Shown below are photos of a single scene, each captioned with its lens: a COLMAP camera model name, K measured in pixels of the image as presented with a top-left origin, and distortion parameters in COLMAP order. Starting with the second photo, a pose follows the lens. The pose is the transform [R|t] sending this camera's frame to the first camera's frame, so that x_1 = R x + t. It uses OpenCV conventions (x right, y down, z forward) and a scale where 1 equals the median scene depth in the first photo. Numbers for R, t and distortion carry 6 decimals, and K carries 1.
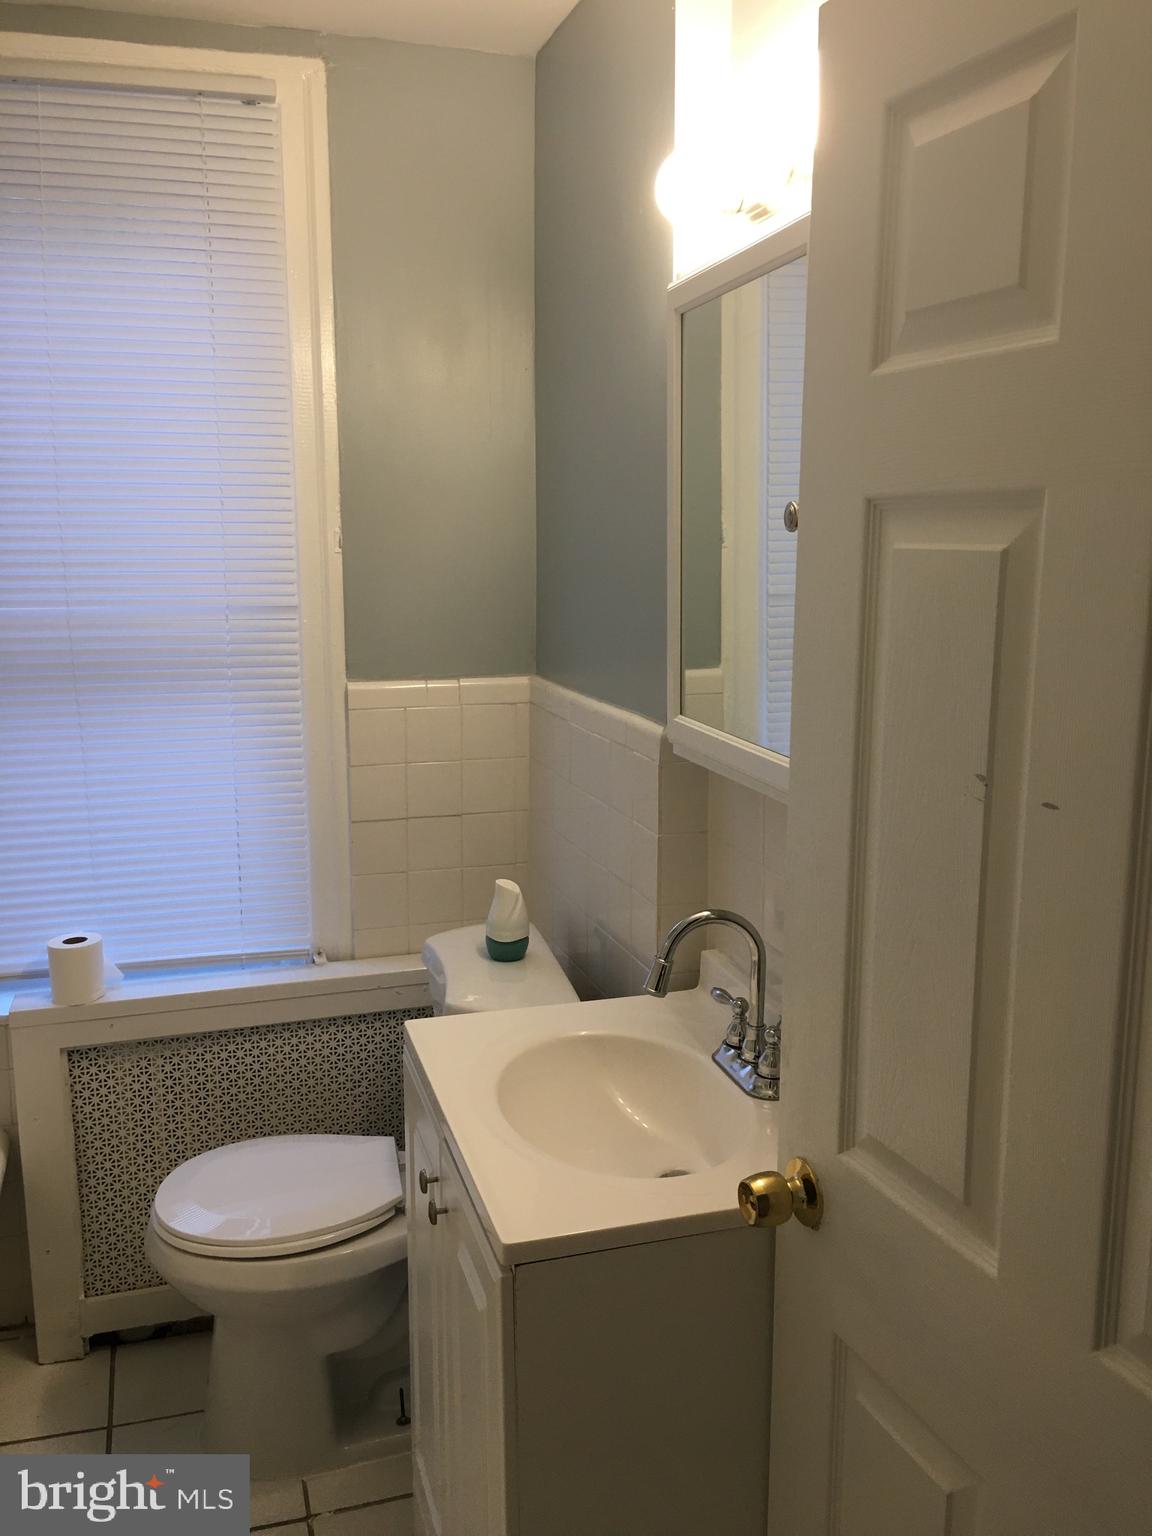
lens RADIAL K [[1316.9, 0, 576.8], [0, 1316.9, 764.6], [0, 0, 1]] dist [0.081926, -0.118290]
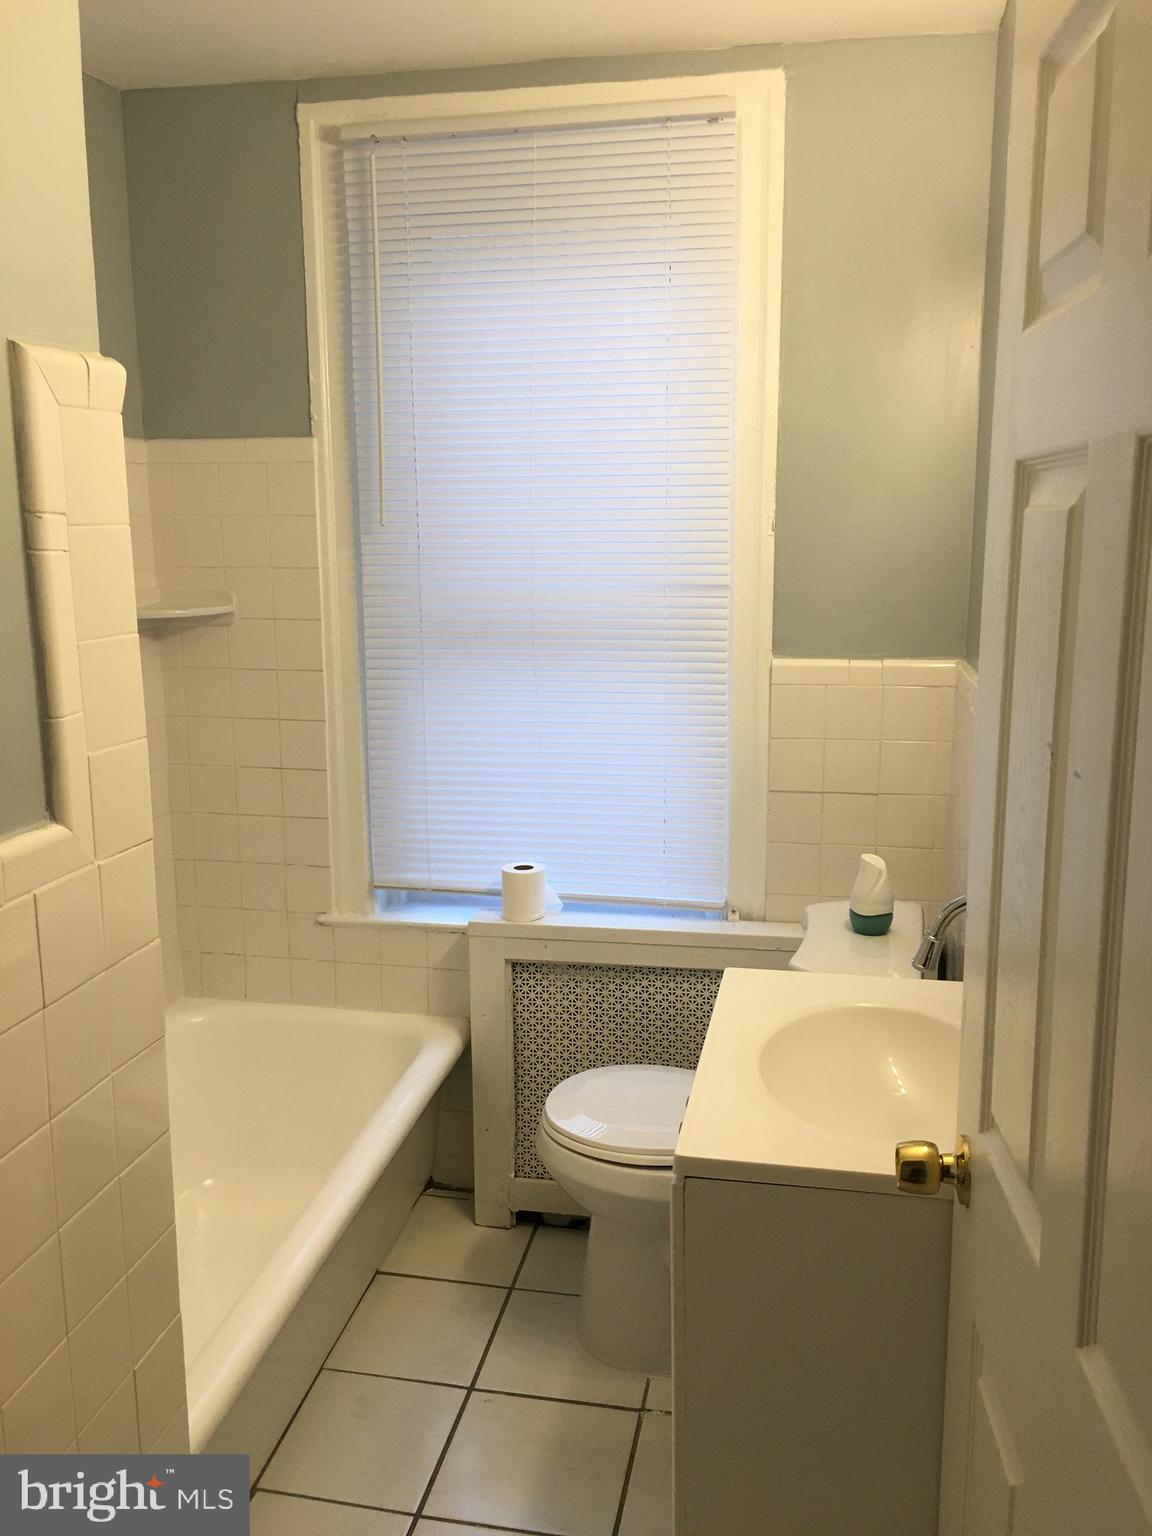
lens RADIAL K [[1316.9, 0, 589.9], [0, 1316.9, 764.4], [0, 0, 1]] dist [0.081926, -0.118290]
pose [[0.886810, 0.077920, -0.455518, 0.194675], [-0.077063, 0.996816, 0.020484, 0.012609], [0.455664, 0.016938, 0.889991, -0.004912]]
